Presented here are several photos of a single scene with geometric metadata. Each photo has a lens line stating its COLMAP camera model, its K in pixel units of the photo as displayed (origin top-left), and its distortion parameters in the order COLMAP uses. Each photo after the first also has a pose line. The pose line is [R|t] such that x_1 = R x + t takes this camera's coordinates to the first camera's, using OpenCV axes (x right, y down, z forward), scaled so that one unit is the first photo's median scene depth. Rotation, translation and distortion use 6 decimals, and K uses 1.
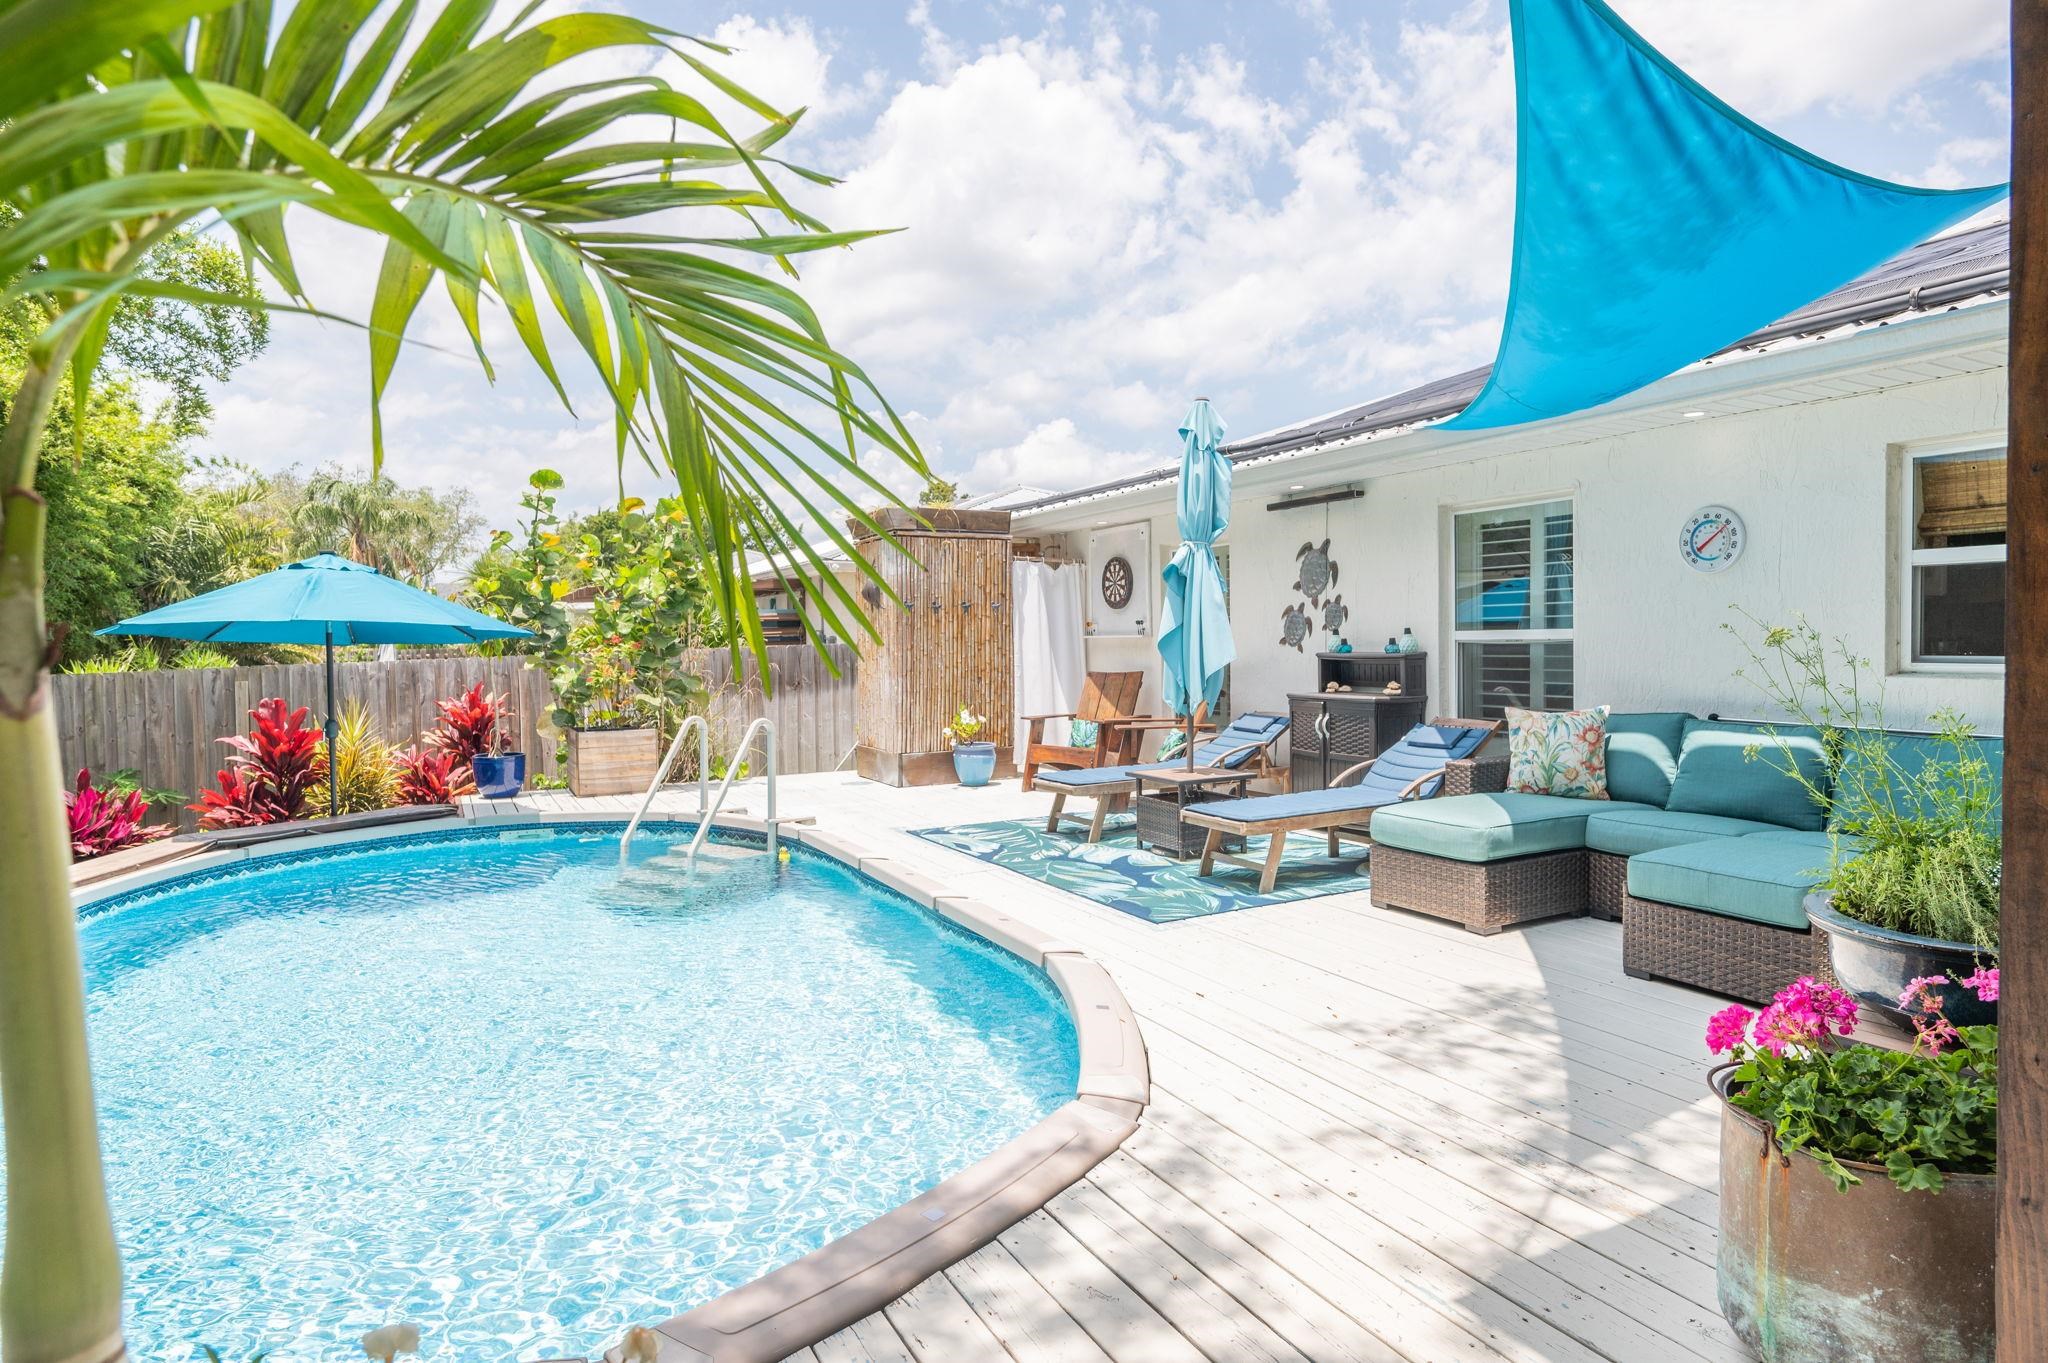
lens RADIAL K [[1129.9, 0, 1042.6], [0, 1129.9, 681.1], [0, 0, 1]] dist [-0.003872, 0.001336]
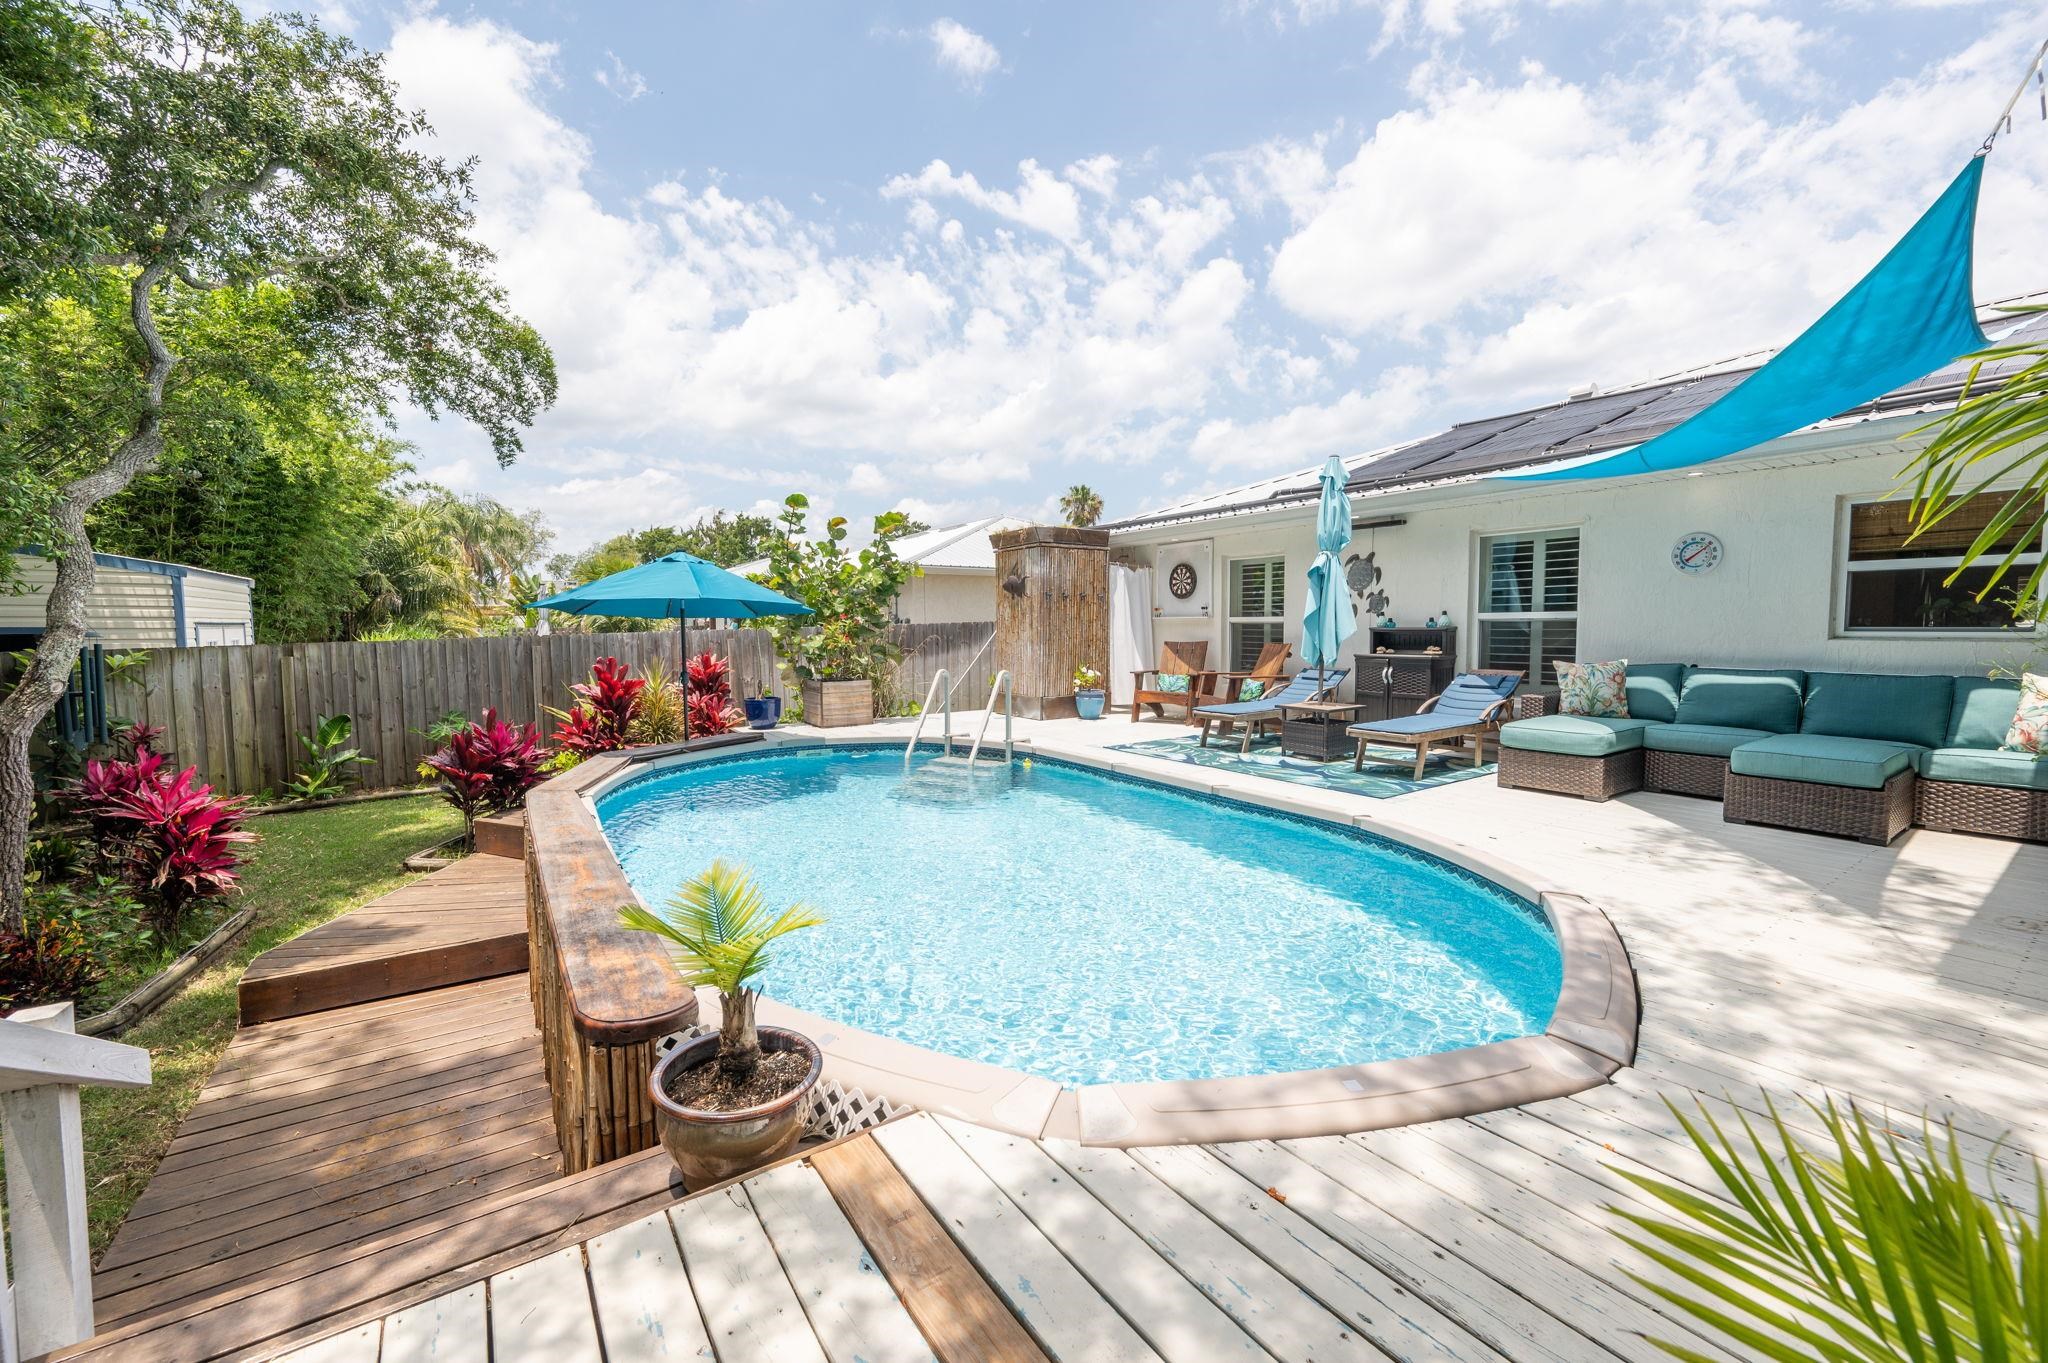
lens RADIAL K [[805.6, 0, 1009.6], [0, 805.6, 673.4], [0, 0, 1]] dist [-0.000423, 0.000746]
pose [[0.996195, 0.001641, 0.087137, -0.323959], [-0.003531, 0.999762, 0.021539, 0.014407], [-0.087080, -0.021765, 0.995963, -0.030204]]
